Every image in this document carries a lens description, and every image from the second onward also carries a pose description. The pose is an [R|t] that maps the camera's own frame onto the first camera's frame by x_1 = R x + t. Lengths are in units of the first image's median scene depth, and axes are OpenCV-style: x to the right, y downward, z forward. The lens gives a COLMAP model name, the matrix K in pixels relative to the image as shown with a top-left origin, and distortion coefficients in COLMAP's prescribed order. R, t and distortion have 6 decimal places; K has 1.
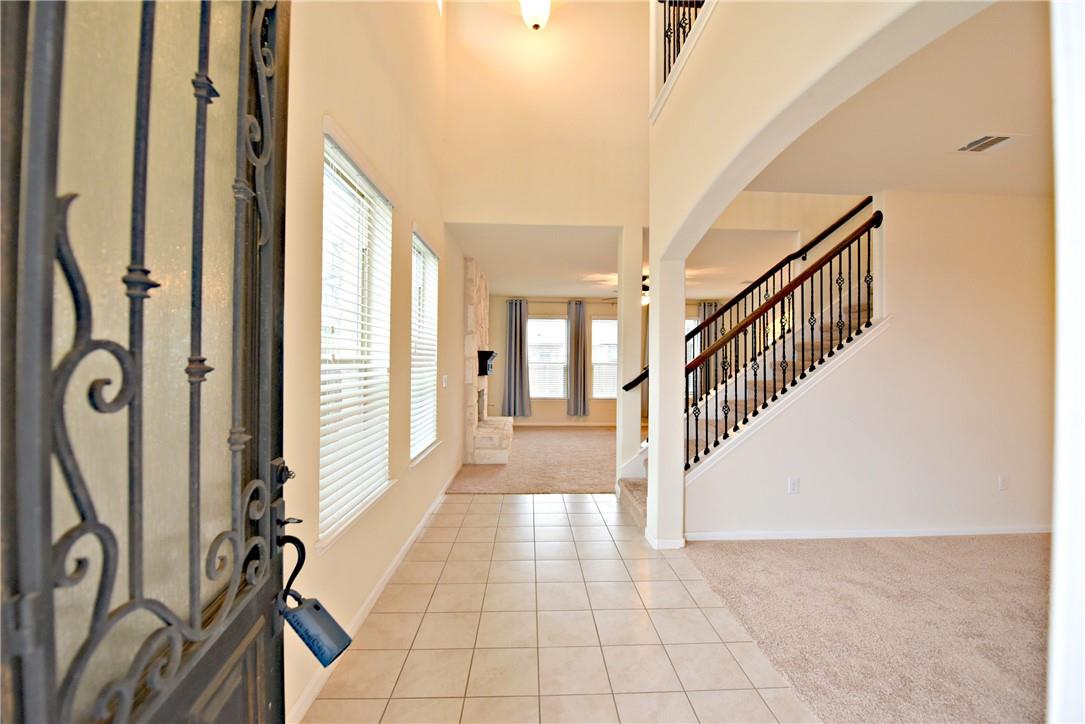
lens RADIAL K [[429.8, 0, 541.9], [0, 429.8, 362.3], [0, 0, 1]] dist [-0.017699, -0.002107]
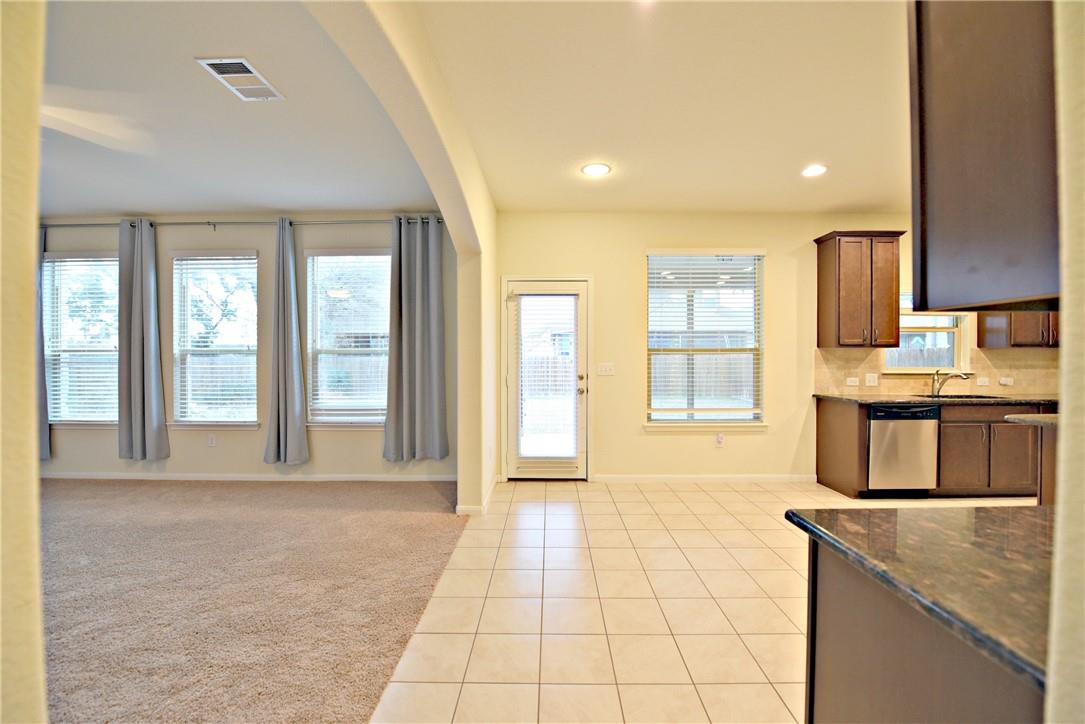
lens RADIAL K [[429.8, 0, 546.5], [0, 429.8, 361.1], [0, 0, 1]] dist [-0.017699, -0.002107]
pose [[0.999055, -0.003814, -0.043306, 0.558884], [0.004339, 0.999918, 0.012041, 0.010614], [0.043256, -0.012217, 0.998989, 0.548064]]
